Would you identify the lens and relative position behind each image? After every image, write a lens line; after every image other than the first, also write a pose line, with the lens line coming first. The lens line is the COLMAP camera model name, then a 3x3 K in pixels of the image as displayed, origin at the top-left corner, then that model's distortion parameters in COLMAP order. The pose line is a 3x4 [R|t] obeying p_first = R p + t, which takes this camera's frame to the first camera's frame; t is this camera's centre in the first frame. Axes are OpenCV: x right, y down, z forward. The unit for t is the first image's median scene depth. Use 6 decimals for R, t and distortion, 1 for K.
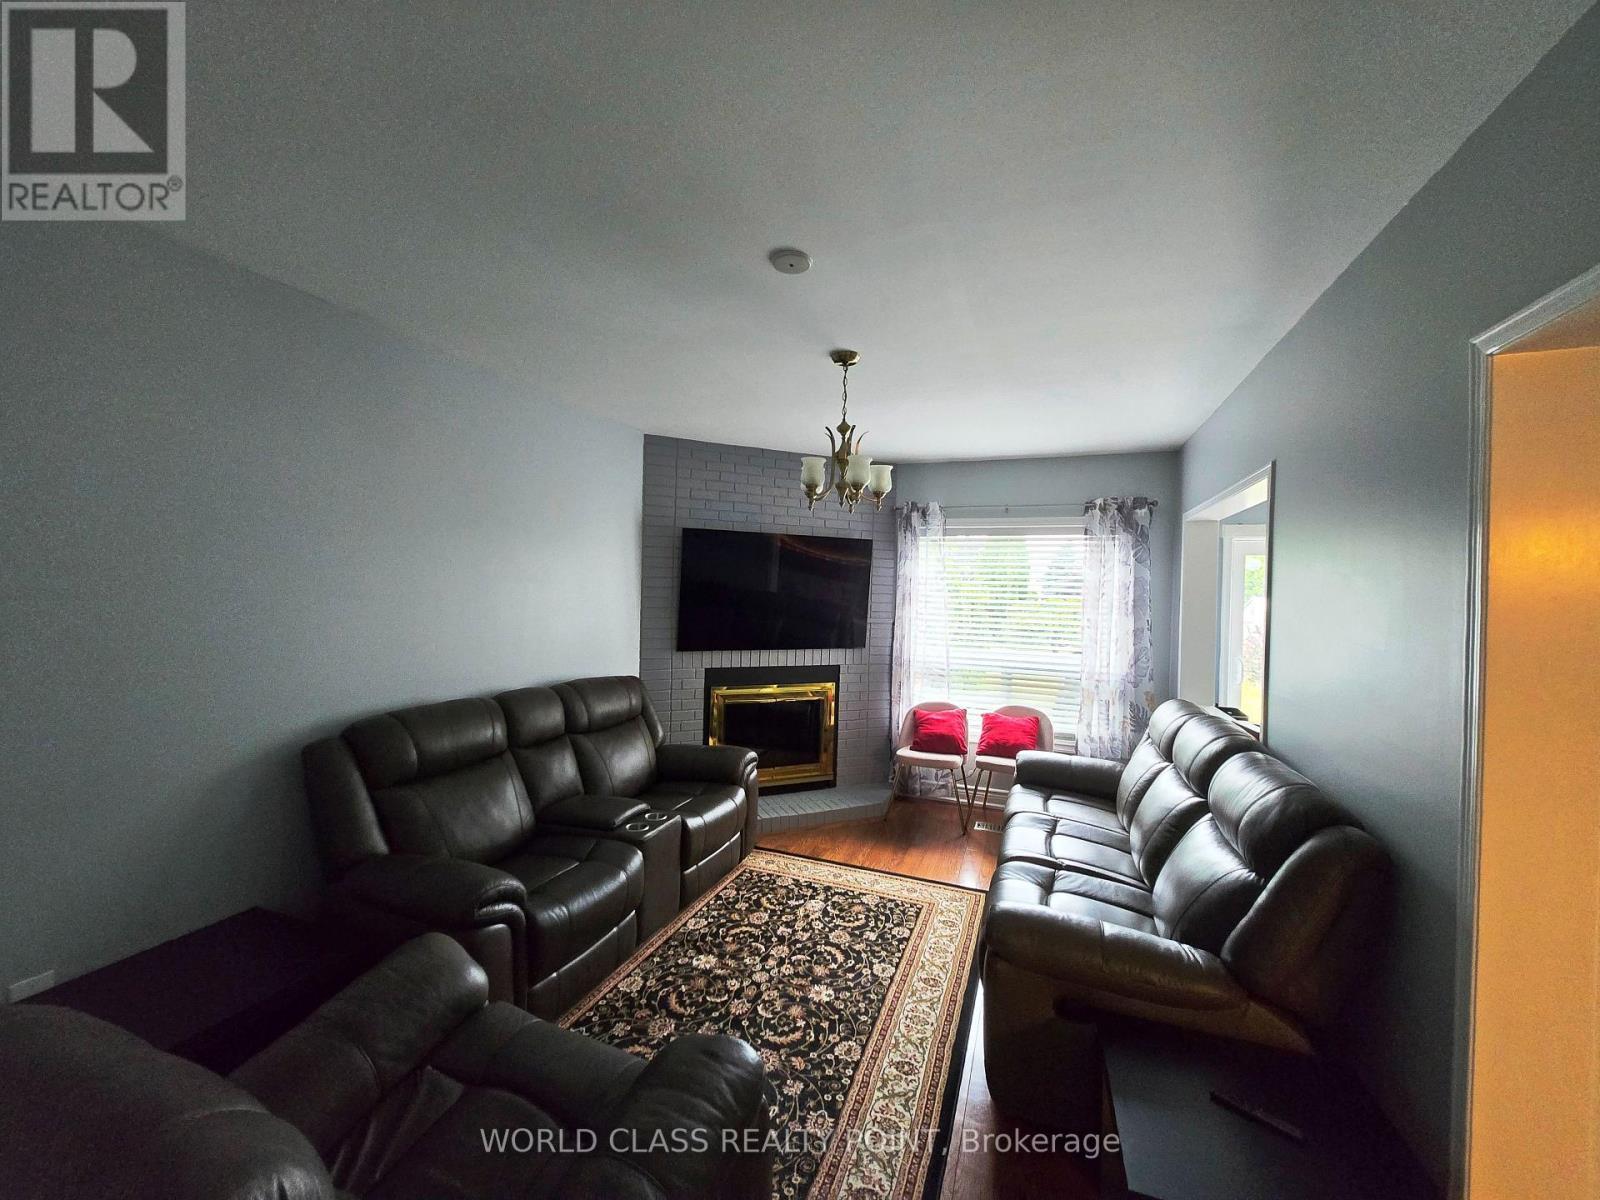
lens RADIAL K [[614.4, 0, 802.0], [0, 614.4, 603.3], [0, 0, 1]] dist [0.001835, -0.000678]
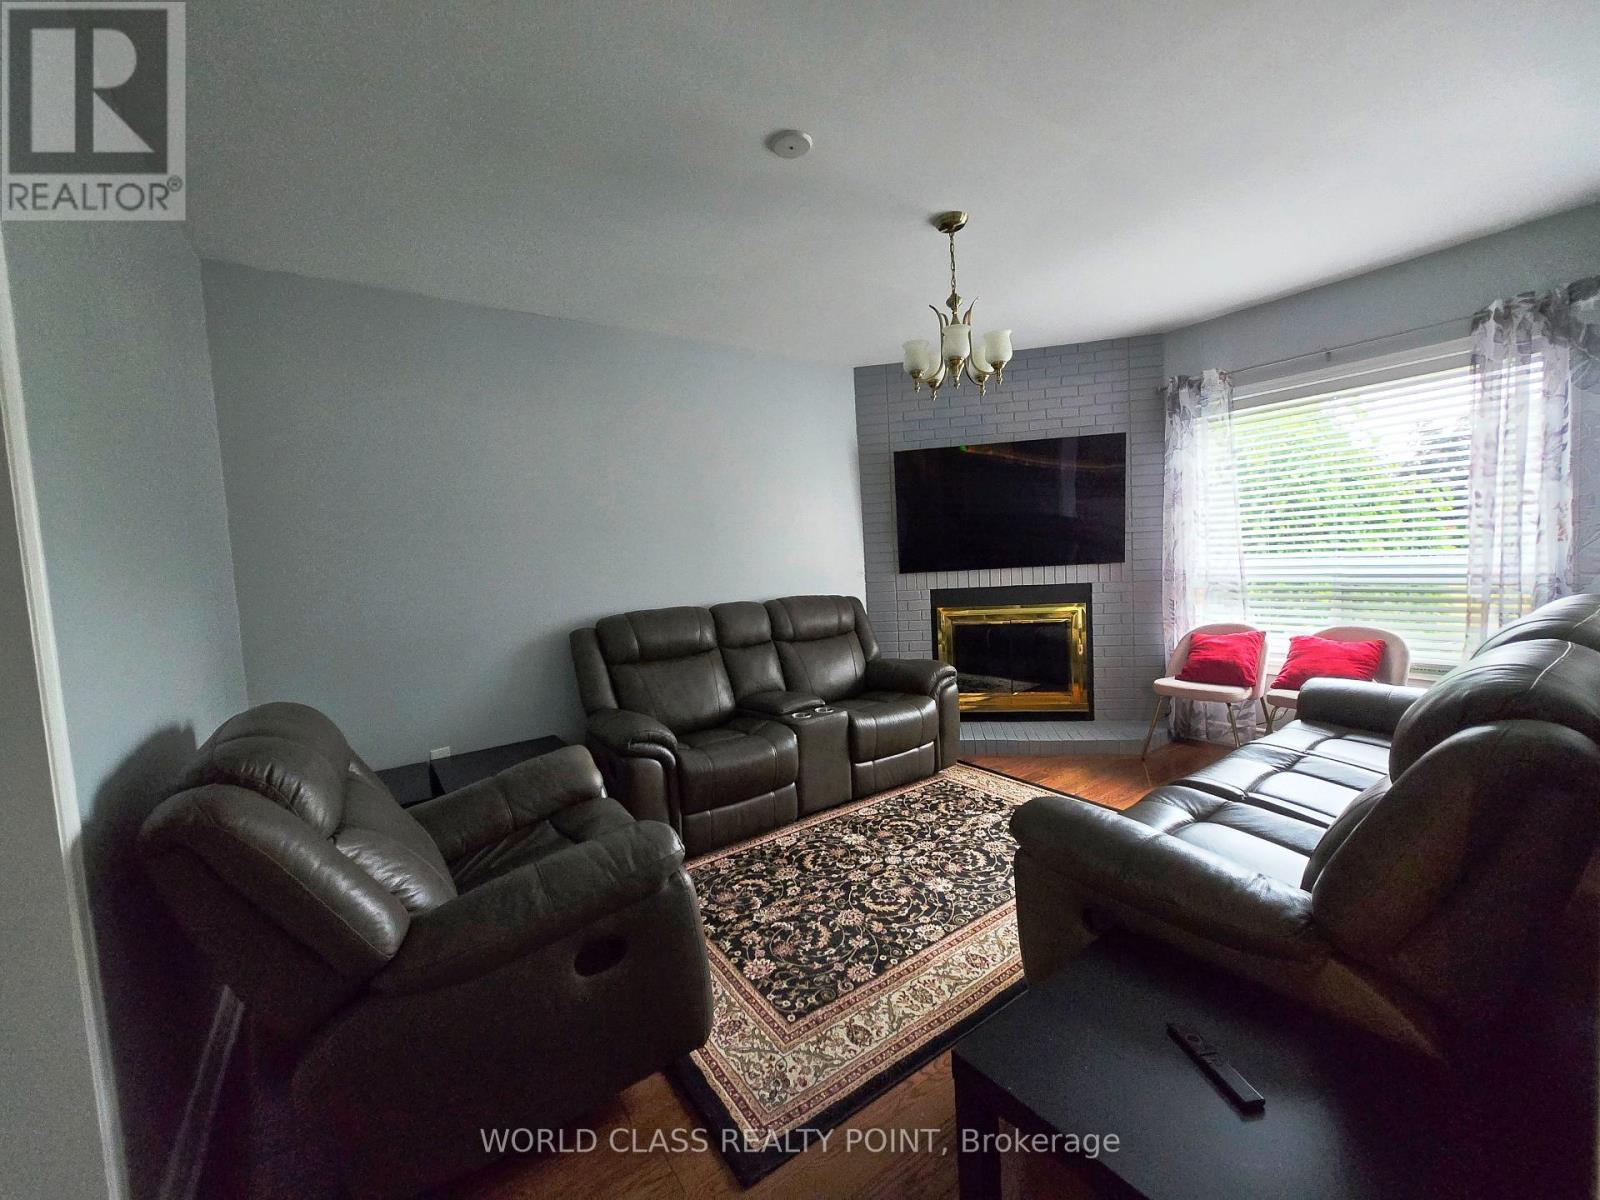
lens RADIAL K [[614.4, 0, 810.4], [0, 614.4, 603.3], [0, 0, 1]] dist [0.001835, -0.000678]
pose [[0.835546, -0.028880, -0.548660, 0.282795], [0.067834, 0.996400, 0.050855, 0.077246], [0.545216, -0.079710, 0.834497, 0.060033]]
